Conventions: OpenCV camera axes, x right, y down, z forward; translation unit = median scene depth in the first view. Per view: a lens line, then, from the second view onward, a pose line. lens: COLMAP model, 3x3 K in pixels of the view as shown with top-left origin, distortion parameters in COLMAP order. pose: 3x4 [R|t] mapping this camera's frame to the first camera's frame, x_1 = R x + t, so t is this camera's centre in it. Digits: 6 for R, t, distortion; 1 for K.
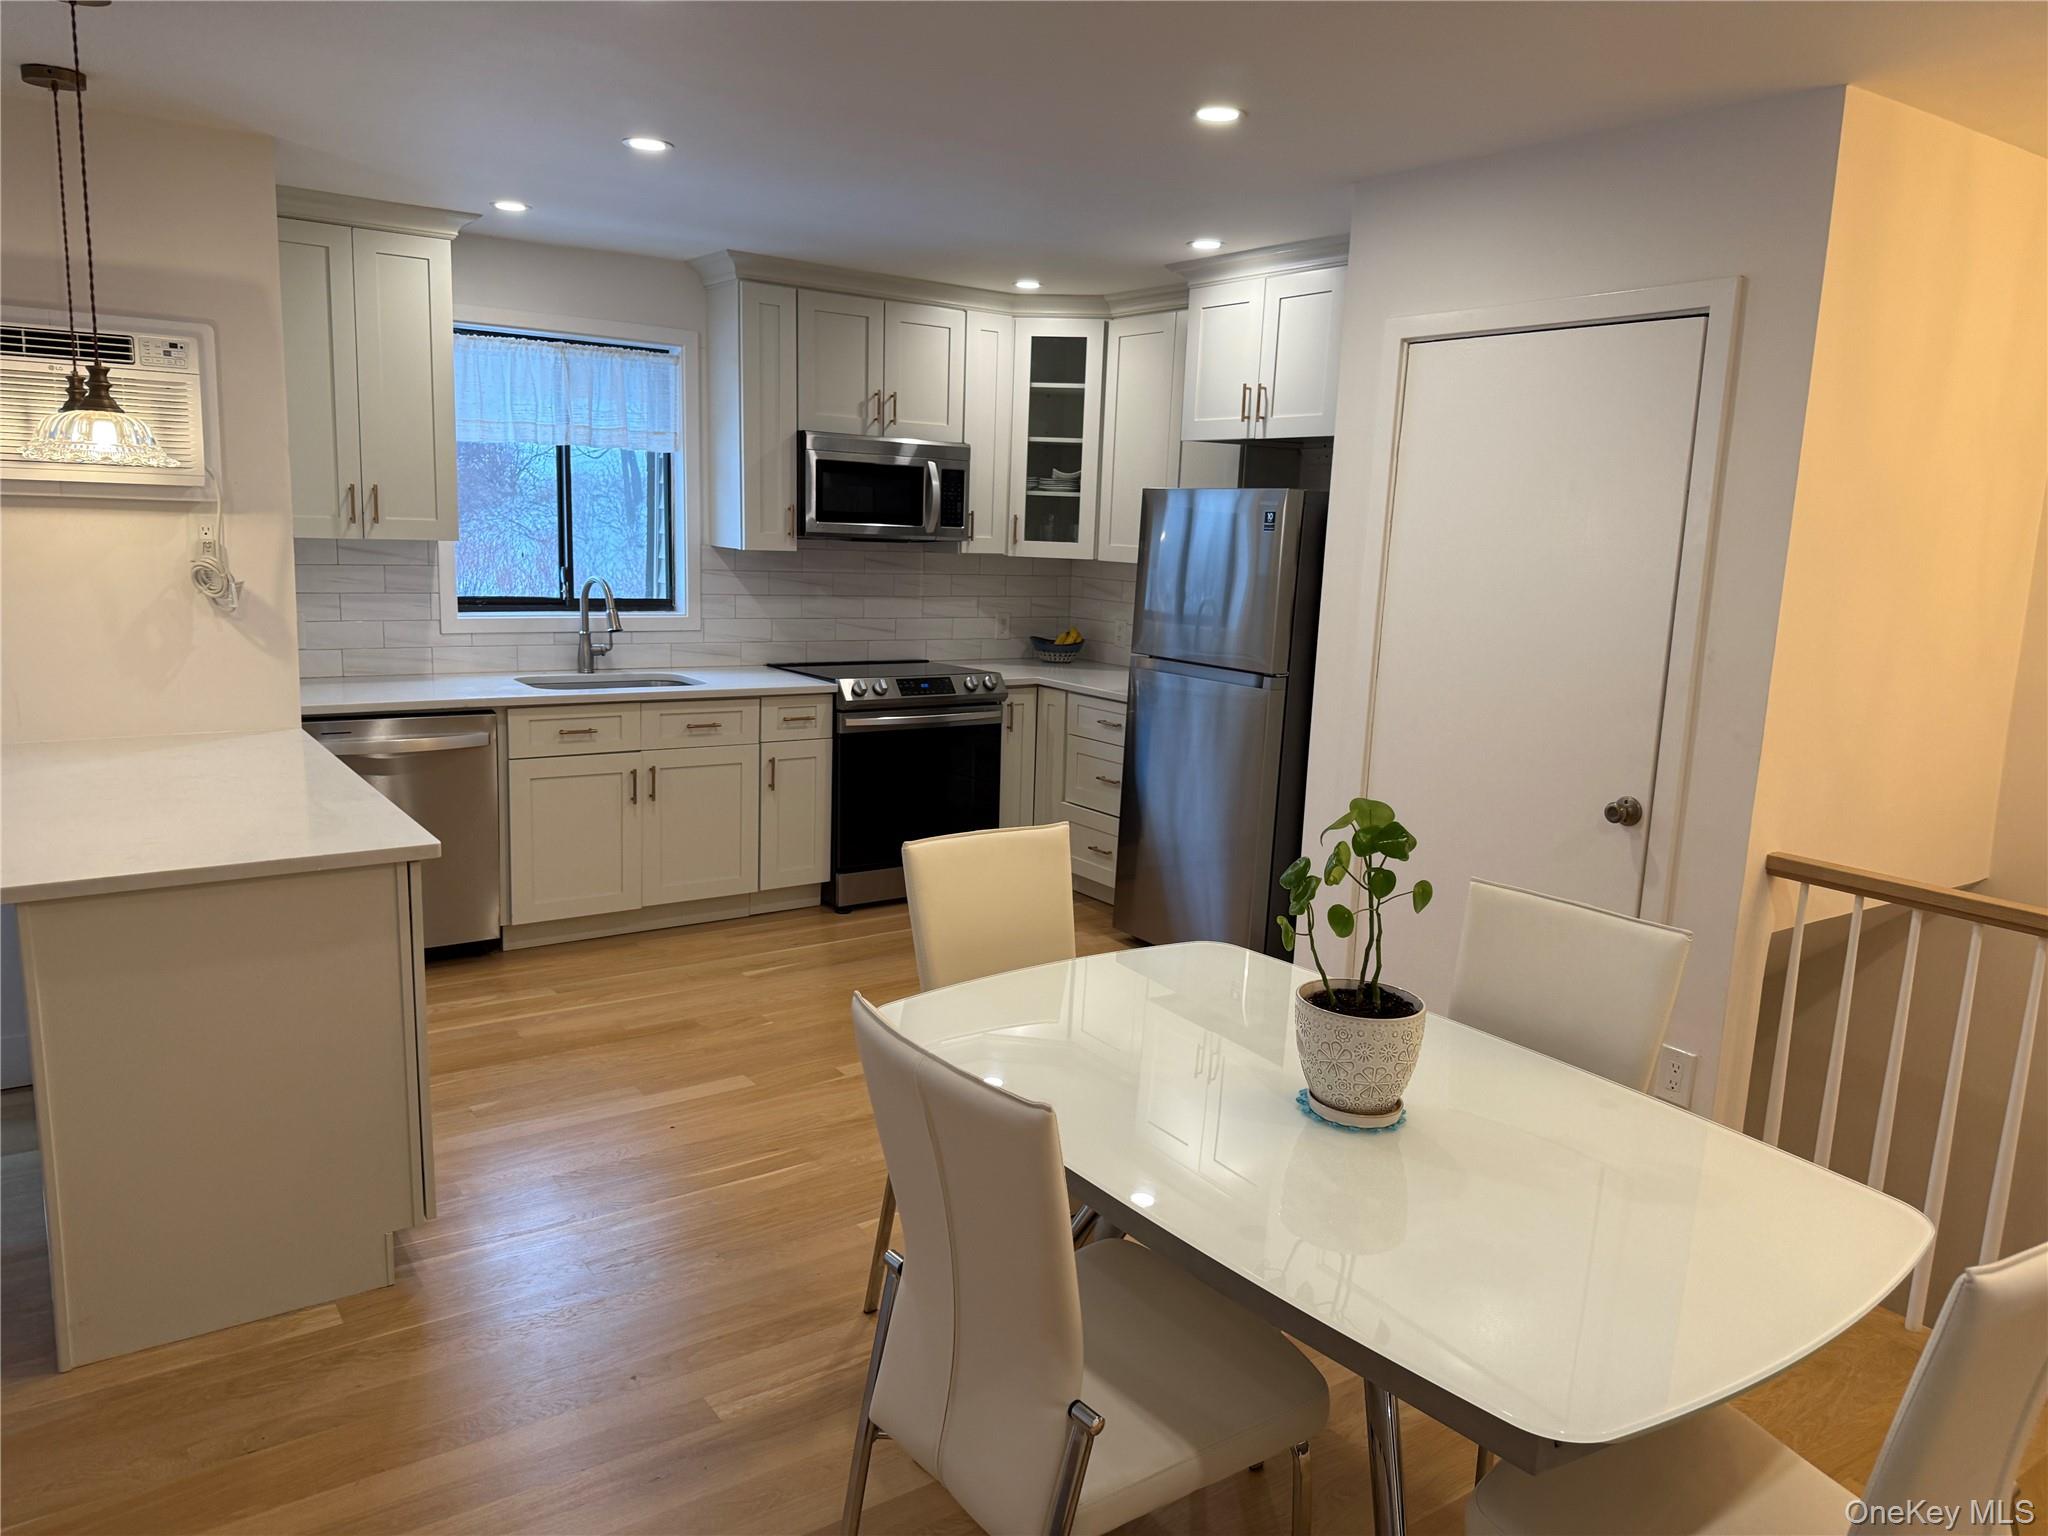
lens RADIAL K [[1432.2, 0, 1026.7], [0, 1432.2, 779.6], [0, 0, 1]] dist [0.057869, -0.085227]
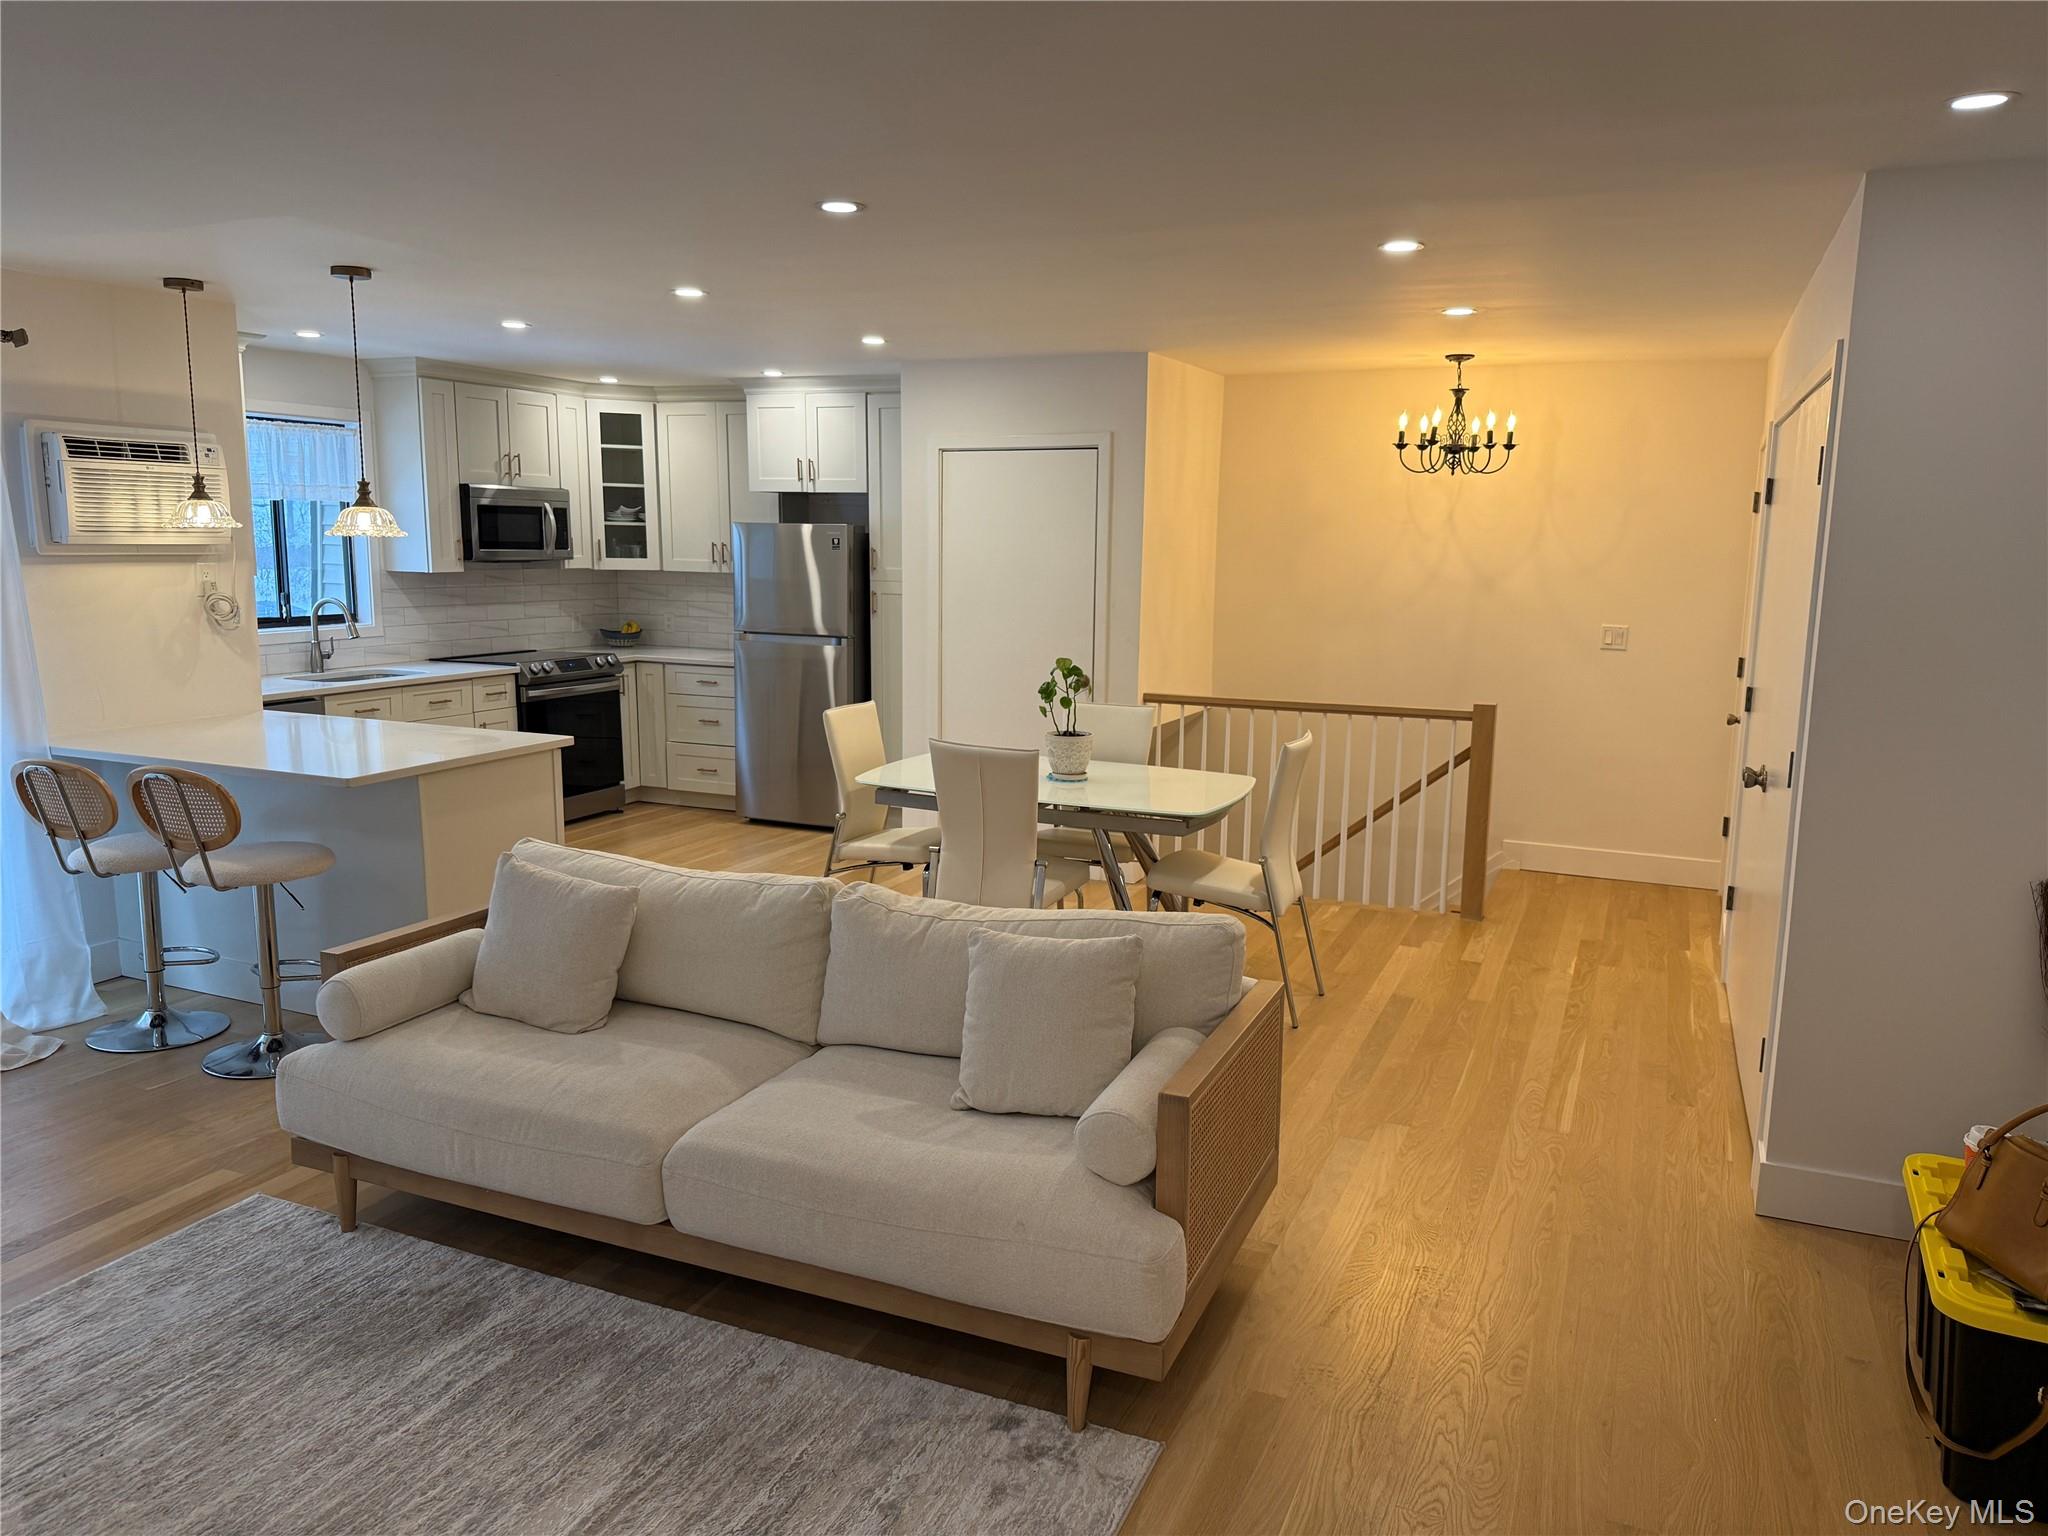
lens RADIAL K [[1432.2, 0, 1024.5], [0, 1432.2, 776.6], [0, 0, 1]] dist [0.057869, -0.085227]
pose [[0.856693, -0.112608, 0.503385, -0.429339], [0.113472, 0.993116, 0.029049, 0.054240], [-0.503191, 0.032234, 0.863574, -0.448119]]
